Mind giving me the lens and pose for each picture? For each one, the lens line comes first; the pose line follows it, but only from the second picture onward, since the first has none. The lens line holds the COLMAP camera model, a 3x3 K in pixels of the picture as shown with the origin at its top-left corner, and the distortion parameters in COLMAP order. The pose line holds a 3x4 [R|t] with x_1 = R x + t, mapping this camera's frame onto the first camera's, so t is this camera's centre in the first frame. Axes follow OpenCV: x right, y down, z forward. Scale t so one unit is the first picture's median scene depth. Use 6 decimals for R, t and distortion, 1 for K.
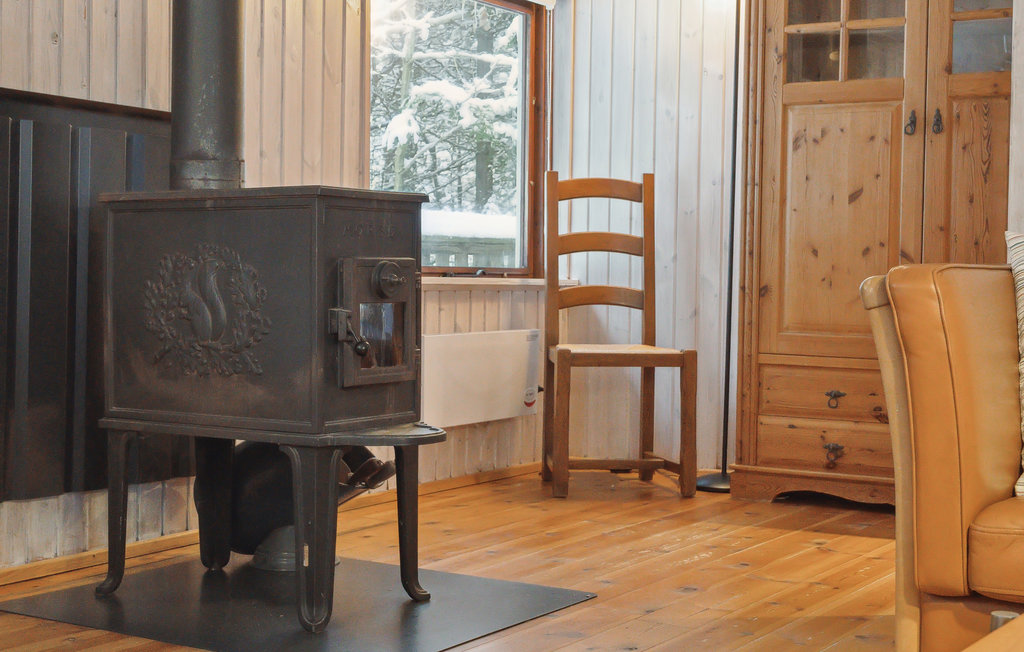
lens RADIAL K [[1554.8, 0, 512.0], [0, 1554.8, 326.0], [0, 0, 1]] dist [0.017969, 0.104630]
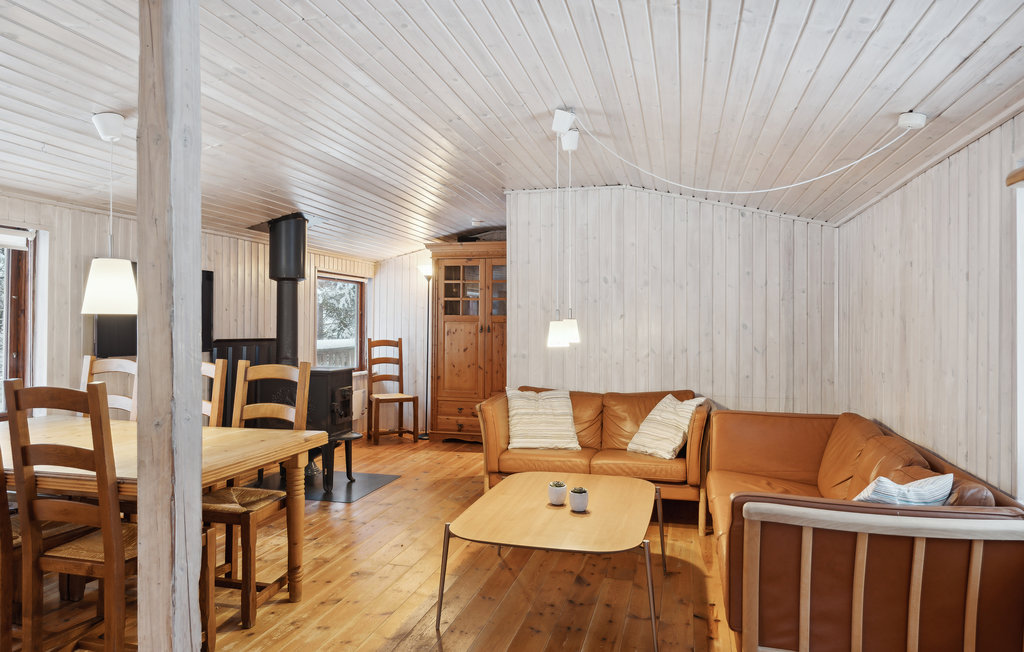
lens RADIAL K [[675.6, 0, 512.0], [0, 675.6, 326.0], [0, 0, 1]] dist [0.003920, 0.000733]
pose [[0.953936, -0.007416, 0.299919, -0.116802], [0.016938, 0.999431, -0.029162, -0.087096], [-0.299532, 0.032899, 0.953519, -0.408813]]
